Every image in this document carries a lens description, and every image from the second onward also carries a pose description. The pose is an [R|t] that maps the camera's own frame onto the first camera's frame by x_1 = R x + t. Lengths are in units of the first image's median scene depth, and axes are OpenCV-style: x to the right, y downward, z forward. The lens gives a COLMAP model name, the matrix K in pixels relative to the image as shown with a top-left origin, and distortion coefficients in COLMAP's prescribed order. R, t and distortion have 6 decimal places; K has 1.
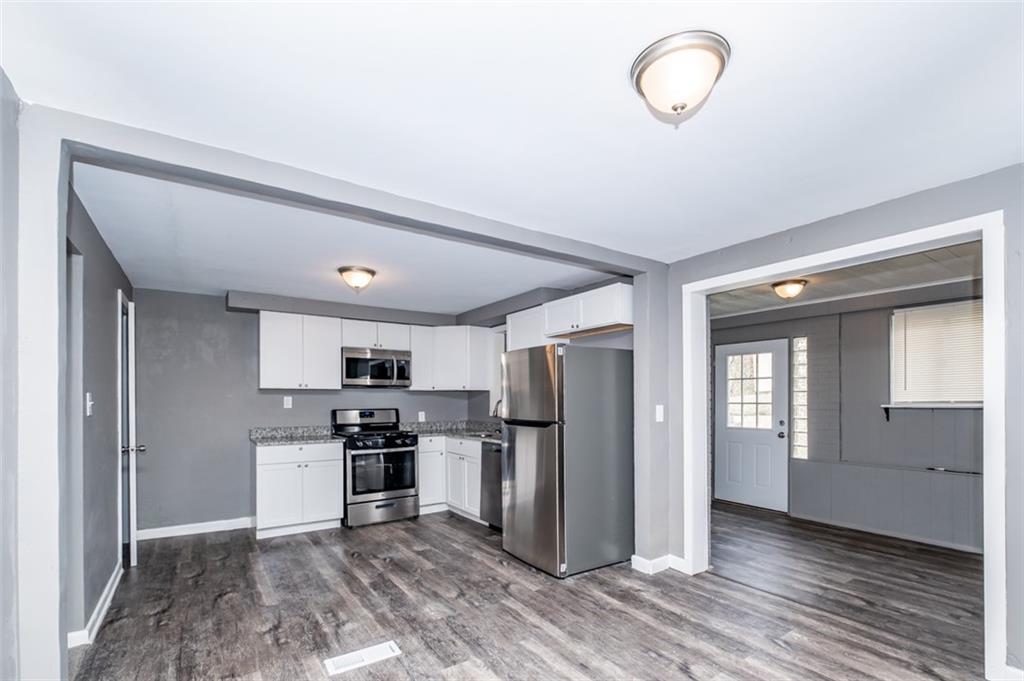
lens RADIAL K [[467.8, 0, 513.3], [0, 467.8, 399.0], [0, 0, 1]] dist [0.001313, -0.000178]
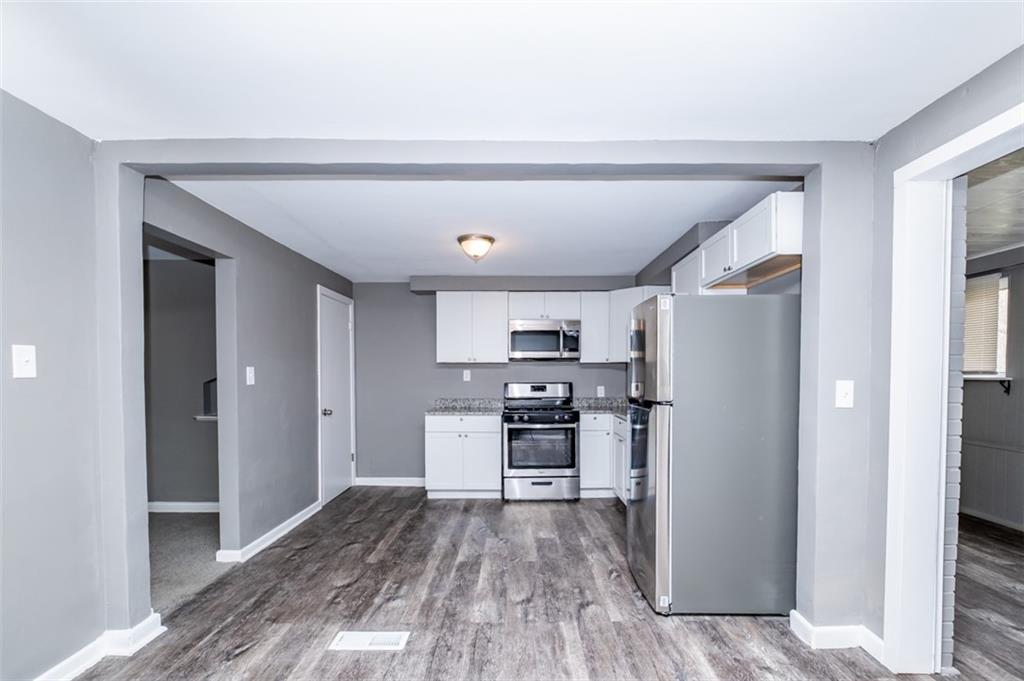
lens RADIAL K [[464.3, 0, 518.5], [0, 464.3, 387.9], [0, 0, 1]] dist [0.000179, -0.000163]
pose [[0.829792, 0.016524, -0.557828, 0.231304], [0.000940, 0.999519, 0.031006, 0.002875], [0.558072, -0.026253, 0.829377, 0.202441]]
